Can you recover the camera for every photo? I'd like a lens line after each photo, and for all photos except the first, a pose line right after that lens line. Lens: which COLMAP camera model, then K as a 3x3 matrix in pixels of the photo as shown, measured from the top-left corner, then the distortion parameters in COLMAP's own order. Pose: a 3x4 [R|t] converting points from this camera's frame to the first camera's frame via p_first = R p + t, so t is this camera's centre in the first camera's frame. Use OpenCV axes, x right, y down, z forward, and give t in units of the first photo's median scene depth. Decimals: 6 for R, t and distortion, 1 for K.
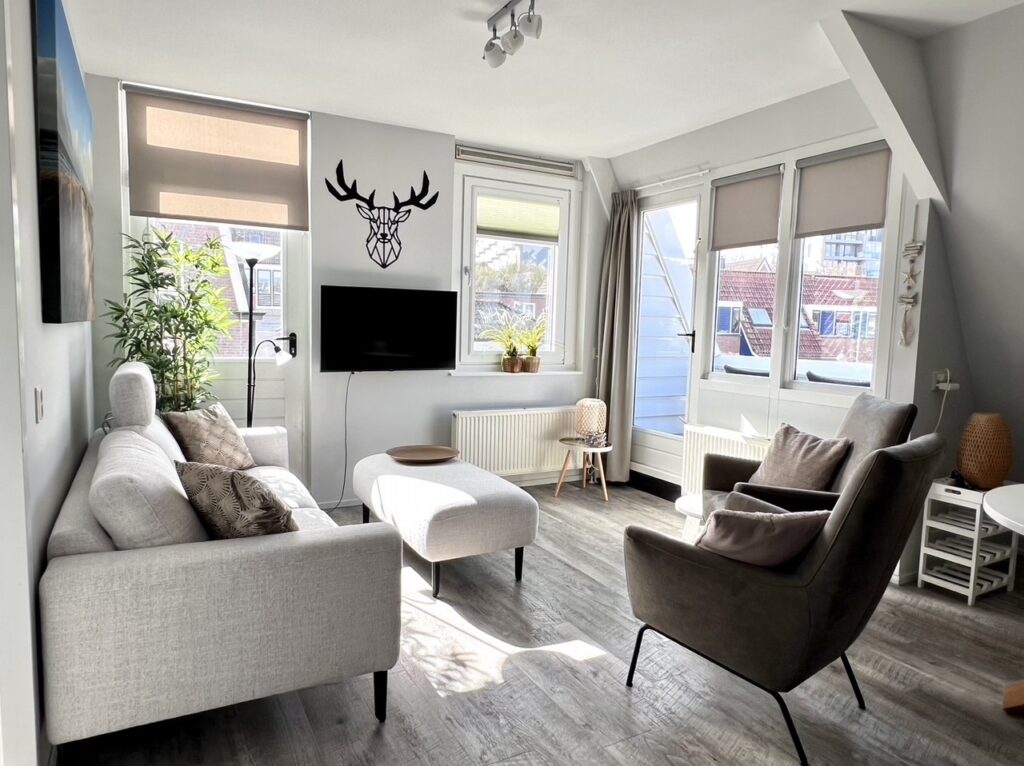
lens RADIAL K [[653.7, 0, 504.8], [0, 653.7, 389.0], [0, 0, 1]] dist [-0.005062, -0.005145]
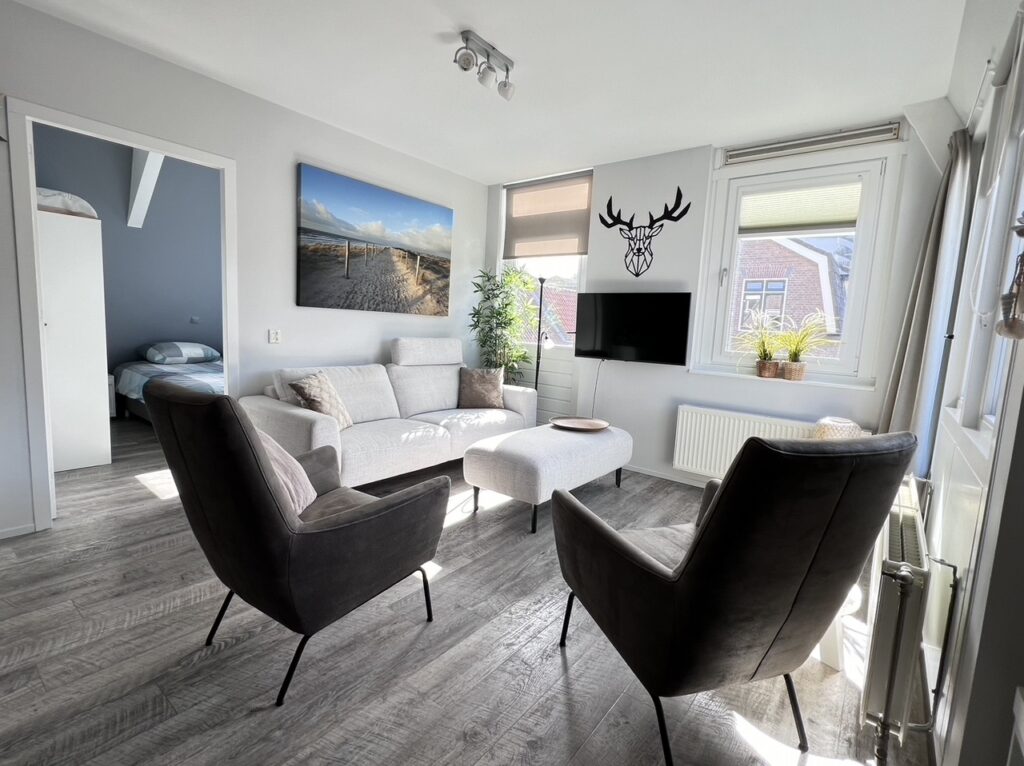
lens RADIAL K [[477.1, 0, 506.9], [0, 477.1, 385.5], [0, 0, 1]] dist [-0.014469, 0.003111]
pose [[0.389137, 0.112924, -0.914232, 0.556343], [-0.128818, 0.989377, 0.067376, -0.013519], [0.912128, 0.091551, 0.399550, 0.445732]]
